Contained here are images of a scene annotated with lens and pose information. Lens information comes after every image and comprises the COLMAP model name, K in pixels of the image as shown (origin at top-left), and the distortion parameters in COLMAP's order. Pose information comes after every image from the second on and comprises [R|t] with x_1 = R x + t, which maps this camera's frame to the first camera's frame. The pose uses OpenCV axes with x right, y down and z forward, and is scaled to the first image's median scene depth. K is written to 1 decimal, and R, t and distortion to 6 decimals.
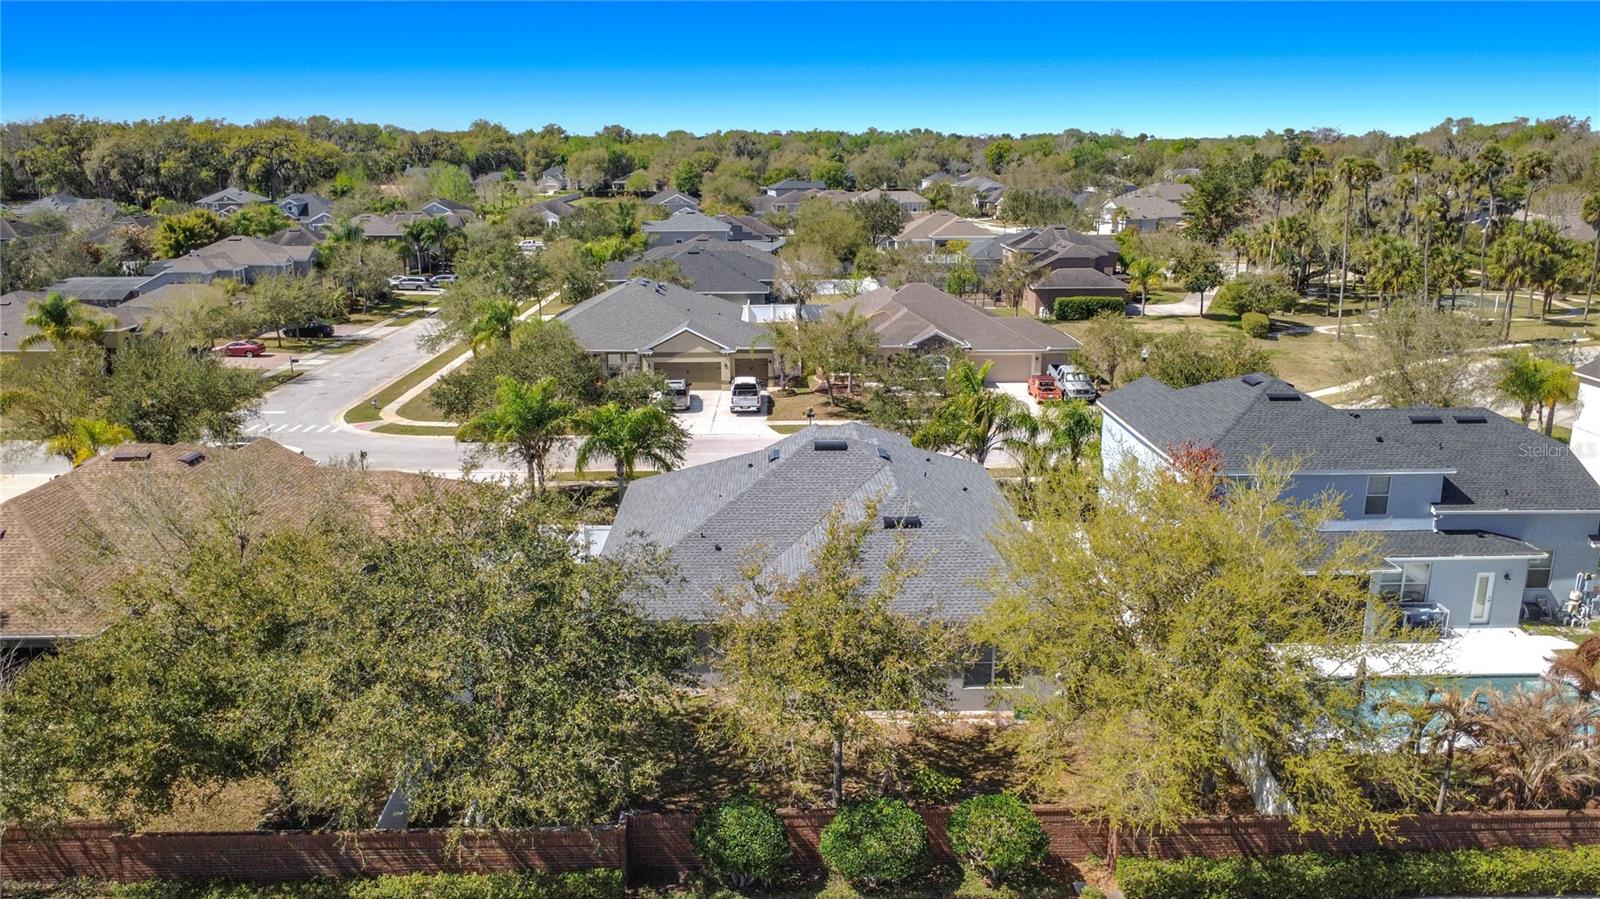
lens RADIAL K [[1126.5, 0, 799.7], [0, 1126.5, 507.8], [0, 0, 1]] dist [0.002872, 0.000206]
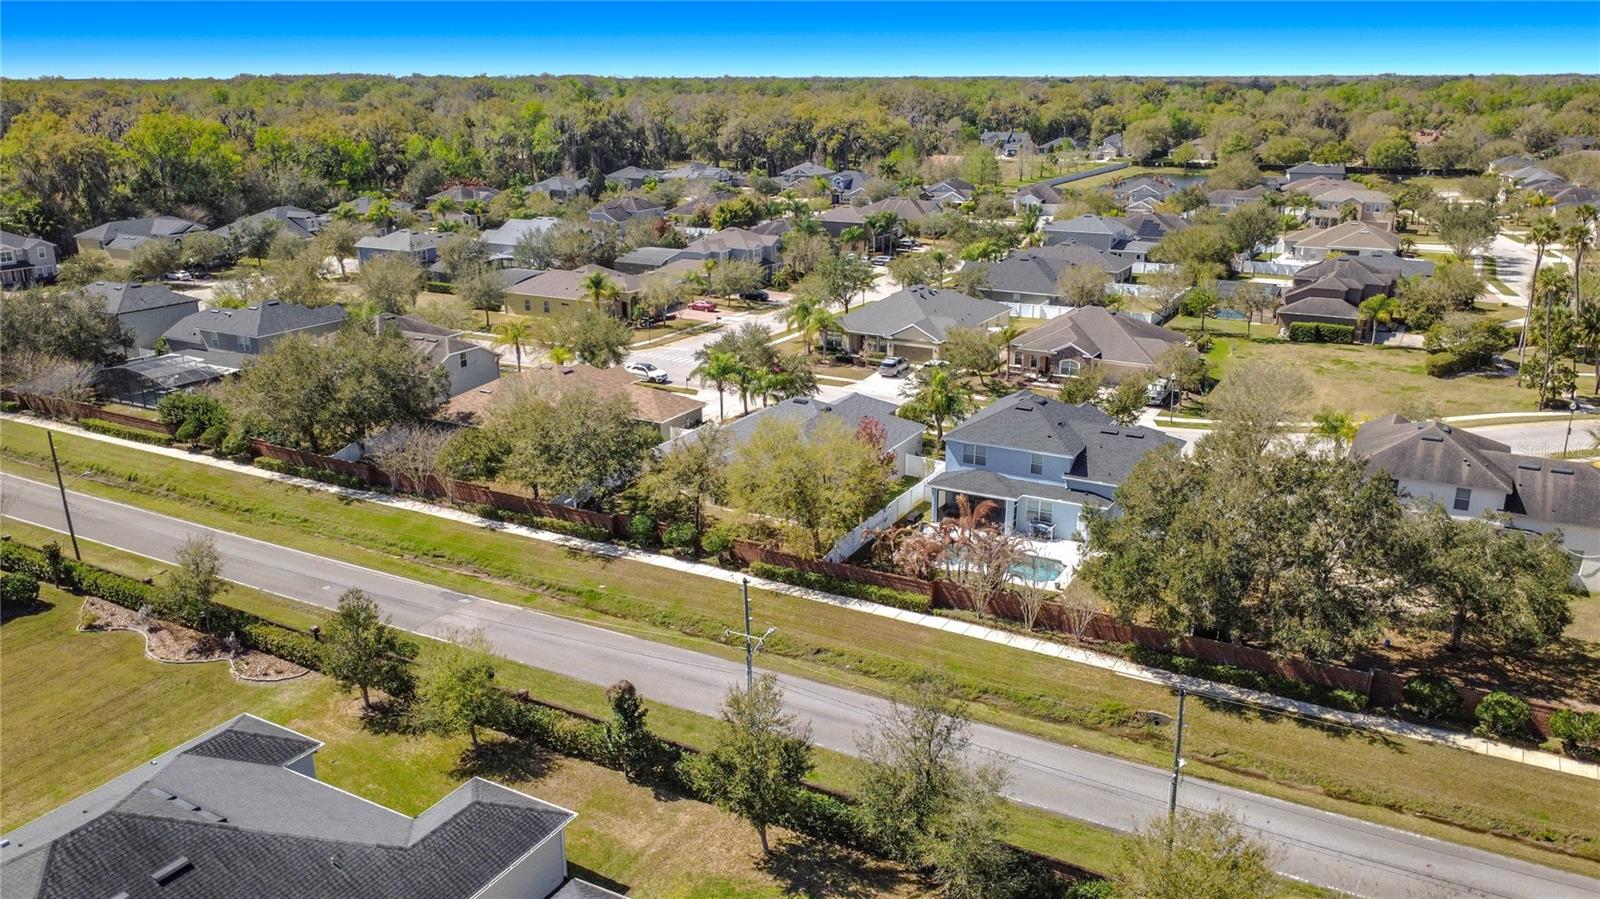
lens RADIAL K [[1178.4, 0, 800.0], [0, 1178.4, 449.5], [0, 0, 1]] dist [-0.002835, -0.002565]
pose [[0.863176, 0.149599, -0.482231, 0.410740], [-0.153436, 0.987649, 0.031746, -0.013087], [0.481024, 0.046590, 0.875469, -0.344786]]
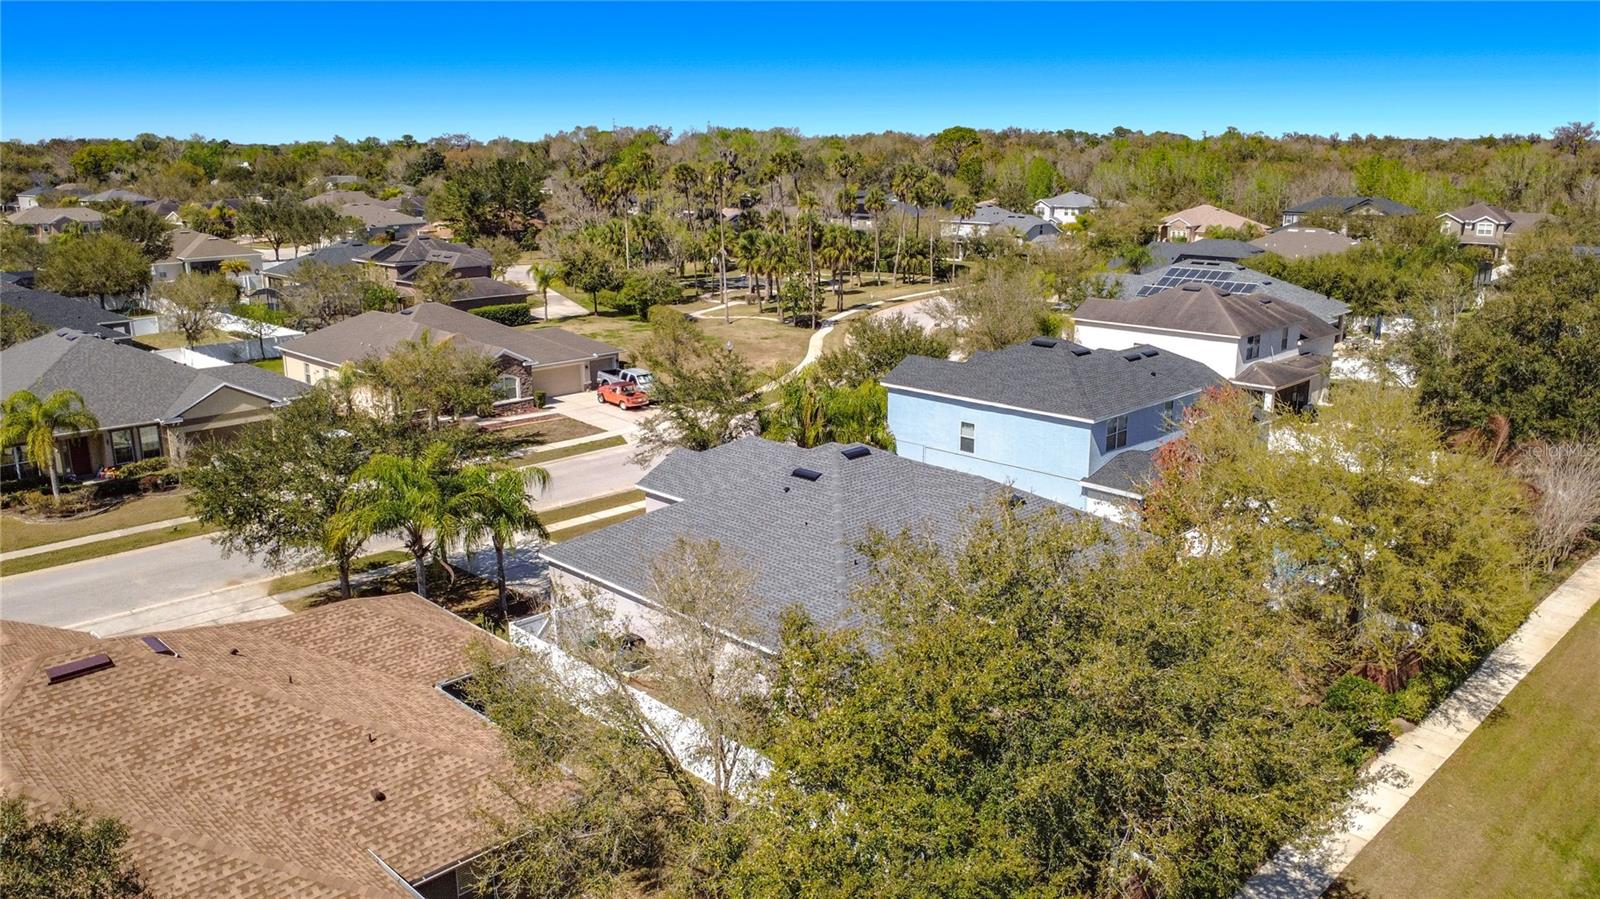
lens RADIAL K [[1178.4, 0, 800.0], [0, 1178.4, 449.5], [0, 0, 1]] dist [-0.002835, -0.002565]
pose [[0.729381, -0.170195, 0.662598, -0.257719], [0.211249, 0.977258, 0.018478, -0.032502], [-0.650674, 0.126496, 0.748747, 0.097894]]
